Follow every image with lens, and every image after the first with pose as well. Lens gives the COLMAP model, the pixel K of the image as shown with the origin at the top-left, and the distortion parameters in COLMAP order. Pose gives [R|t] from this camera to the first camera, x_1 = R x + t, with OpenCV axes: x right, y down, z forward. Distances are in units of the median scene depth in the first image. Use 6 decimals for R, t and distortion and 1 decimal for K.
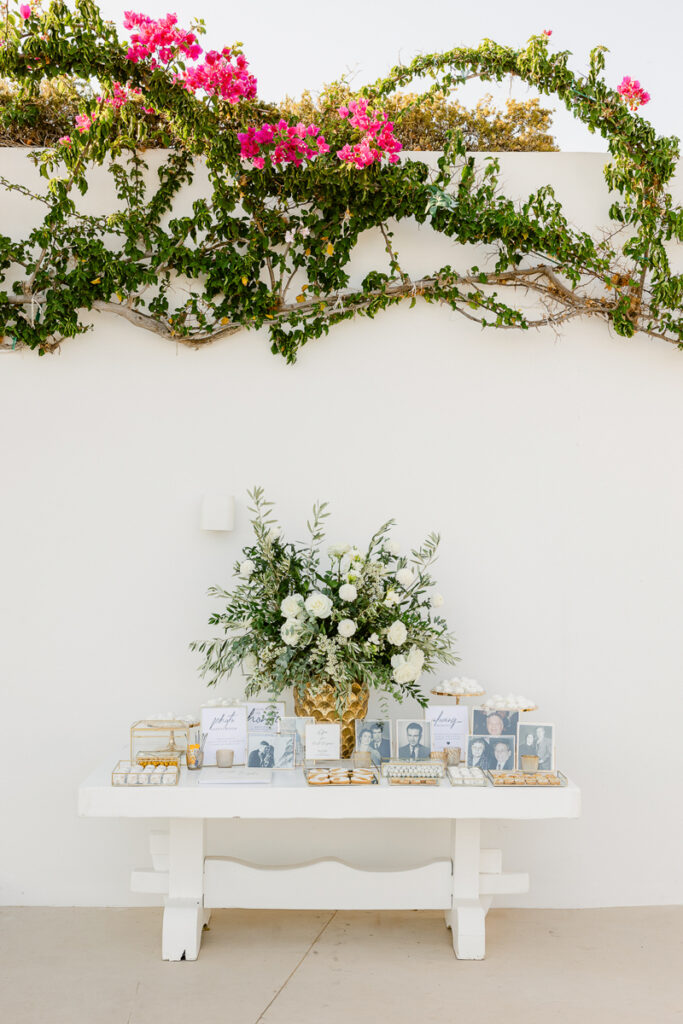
lens RADIAL K [[1129.9, 0, 303.6], [0, 1129.9, 546.2], [0, 0, 1]] dist [-0.033053, 0.000000]
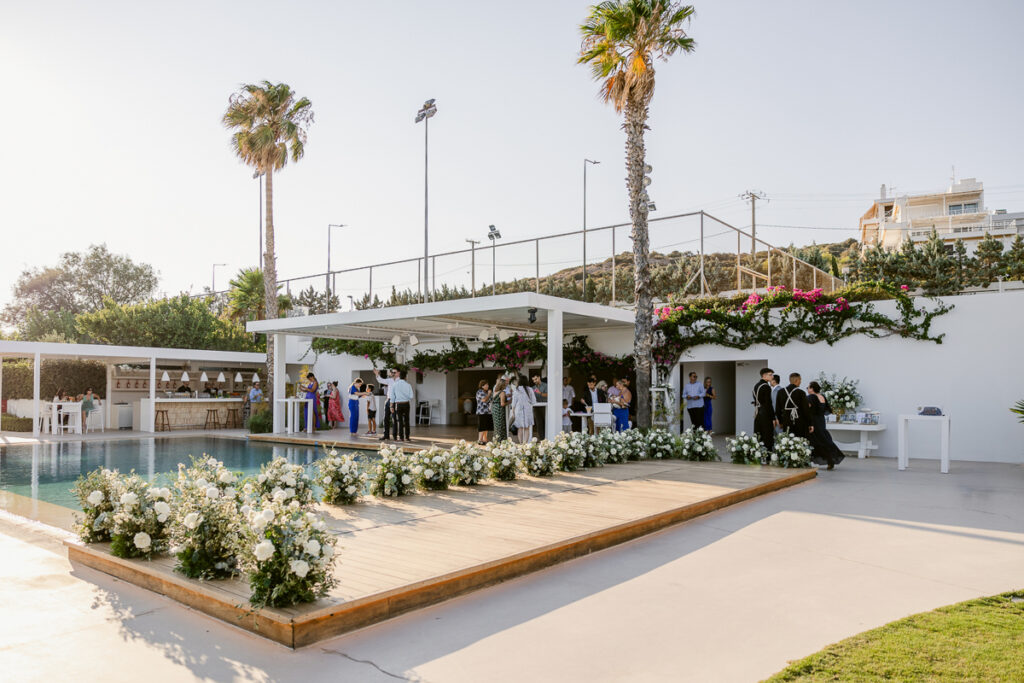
lens RADIAL K [[720.0, 0, 495.4], [0, 720.0, 377.2], [0, 0, 1]] dist [-0.004644, 0.004817]
pose [[0.751995, -0.019181, -0.658890, 1.006011], [-0.005836, 0.999344, -0.035753, 0.102738], [0.659143, 0.030731, 0.751389, -2.483313]]
